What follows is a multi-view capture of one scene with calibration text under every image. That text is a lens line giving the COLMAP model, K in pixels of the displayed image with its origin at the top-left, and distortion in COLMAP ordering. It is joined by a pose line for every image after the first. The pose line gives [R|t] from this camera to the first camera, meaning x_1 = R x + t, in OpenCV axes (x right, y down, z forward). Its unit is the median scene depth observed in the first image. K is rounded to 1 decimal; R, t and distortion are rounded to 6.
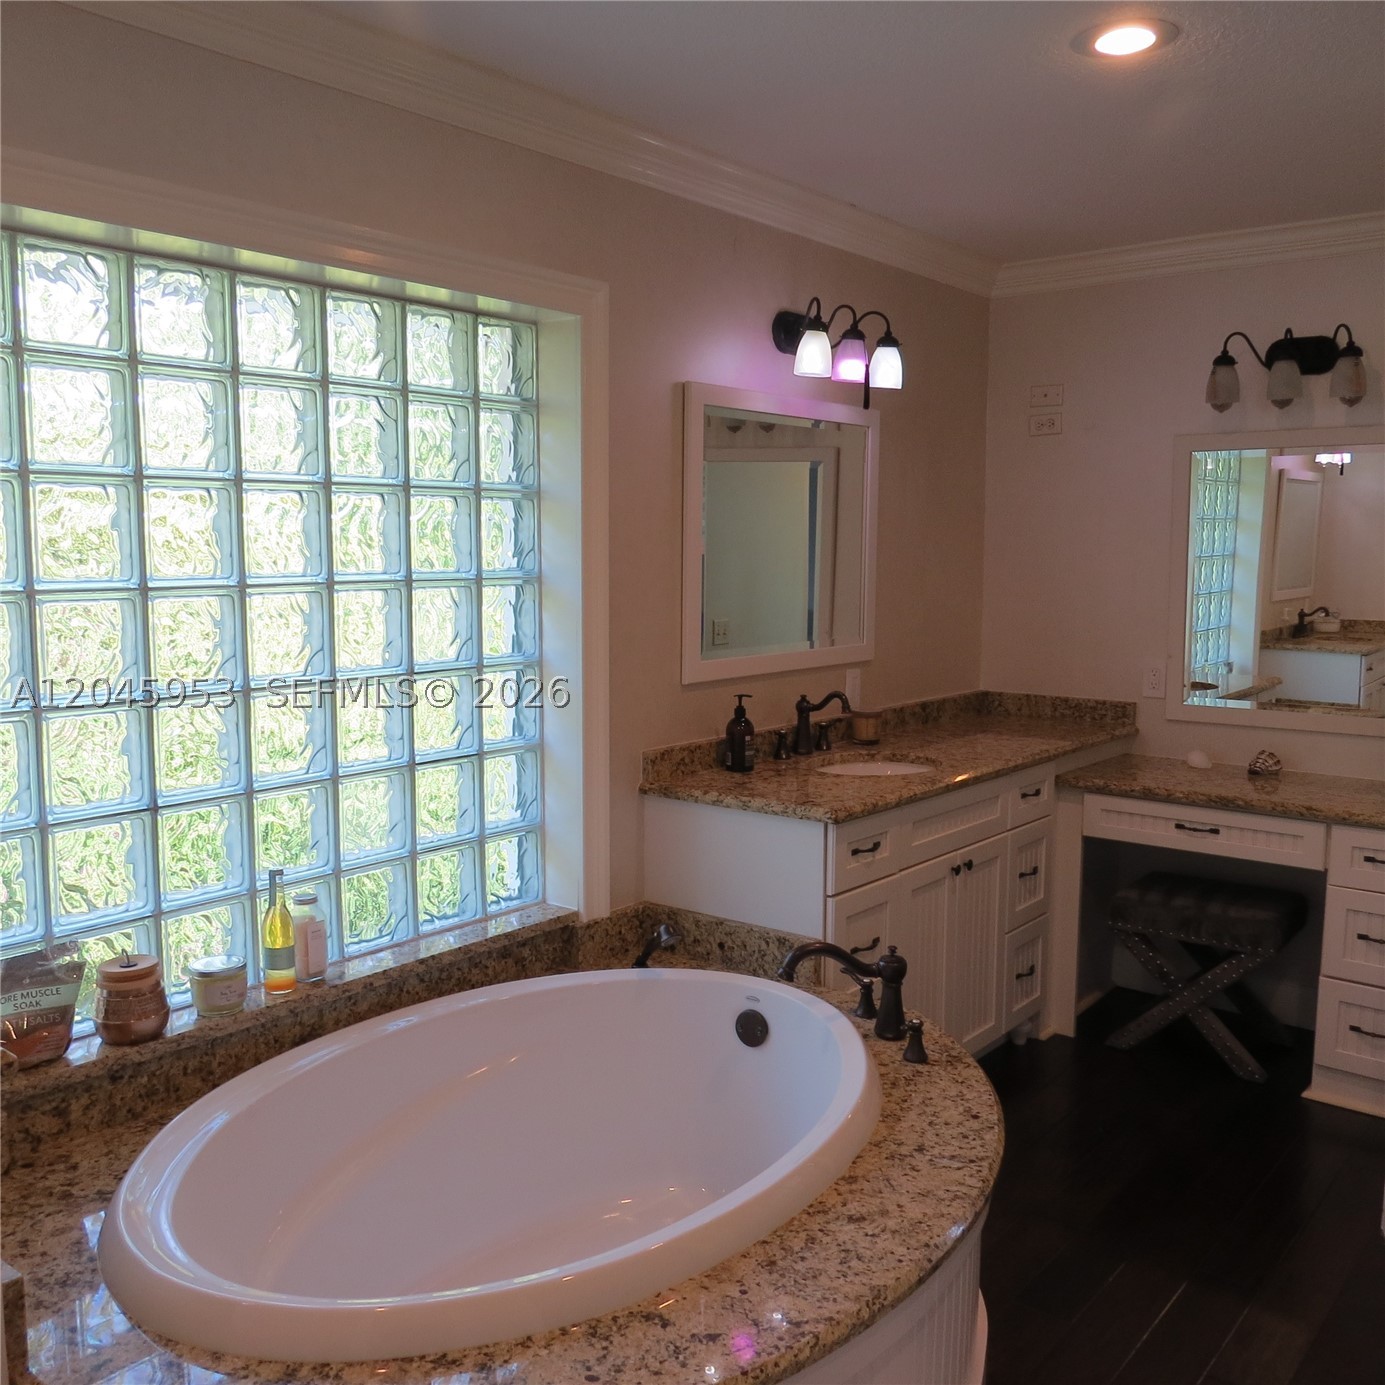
lens RADIAL K [[1328.7, 0, 692.5], [0, 1328.7, 688.5], [0, 0, 1]] dist [-0.019881, 0.000000]
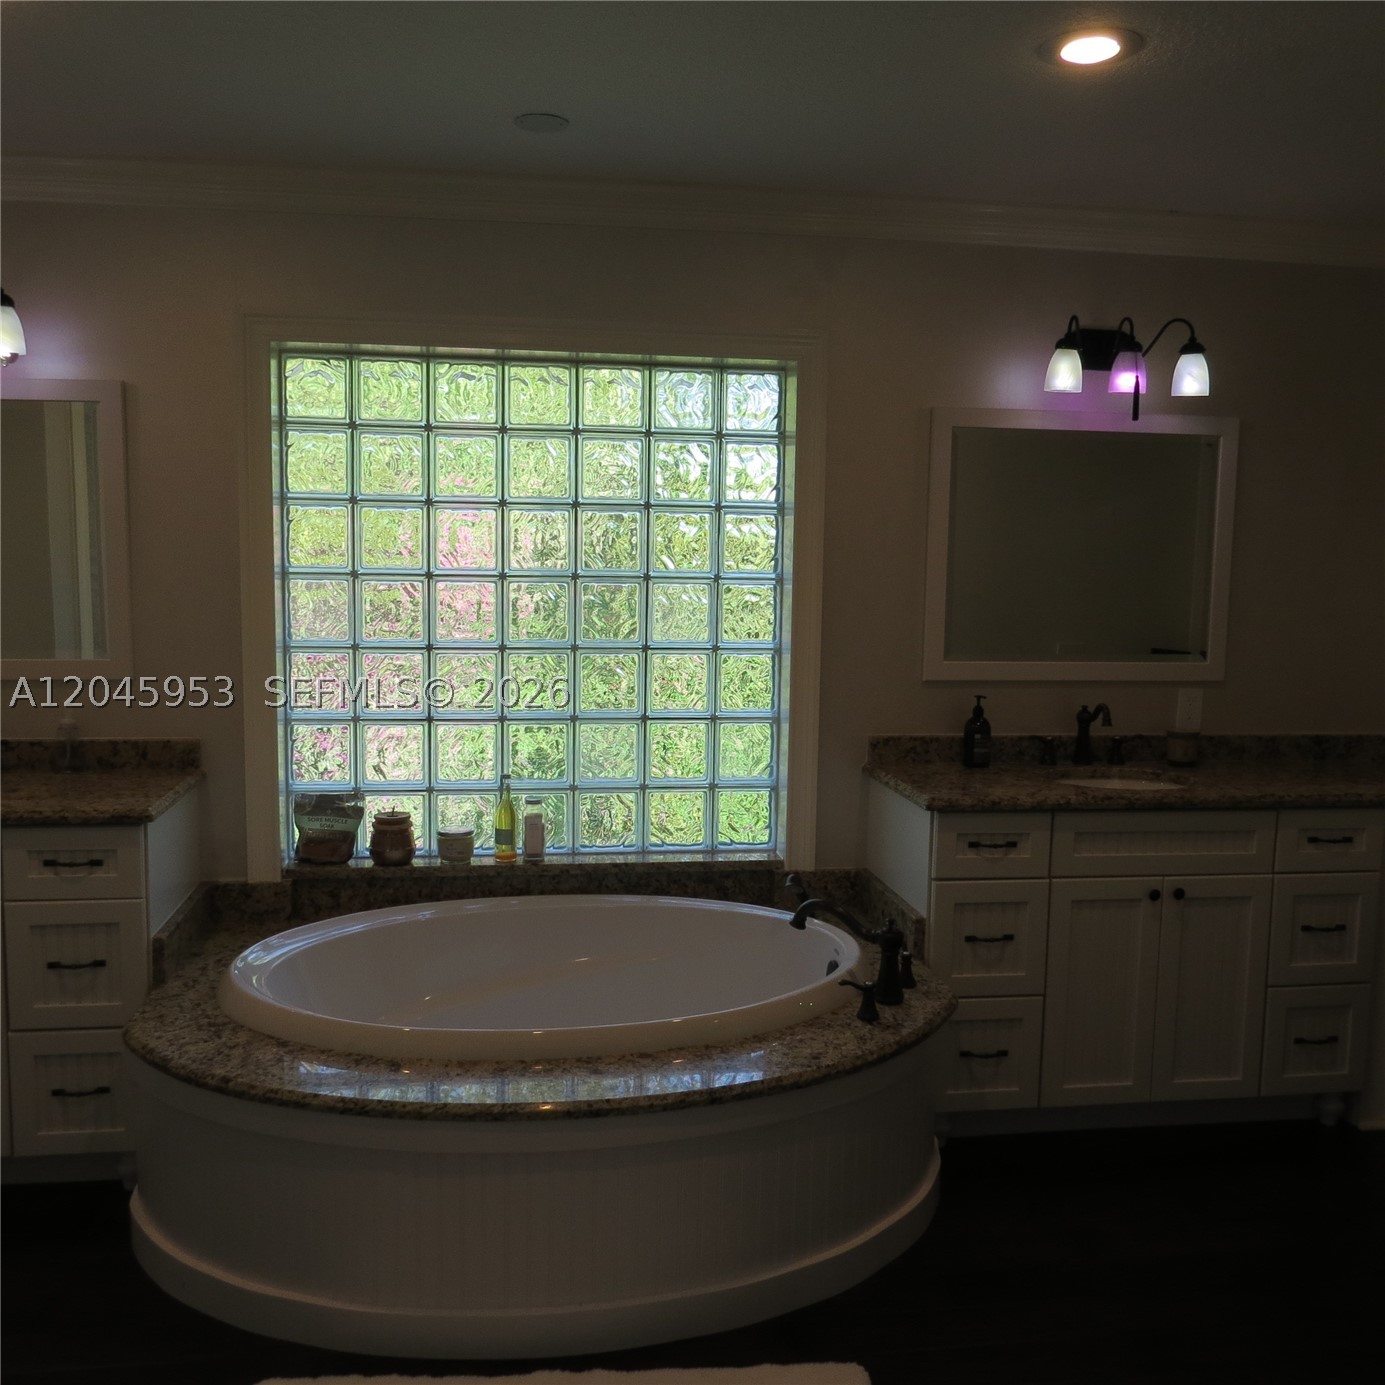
lens RADIAL K [[1328.7, 0, 694.7], [0, 1328.7, 696.5], [0, 0, 1]] dist [-0.019881, 0.000000]
pose [[0.731384, 0.082659, -0.676938, 0.673546], [-0.090464, 0.995615, 0.023831, 0.000794], [0.675939, 0.043808, 0.735654, 0.070248]]
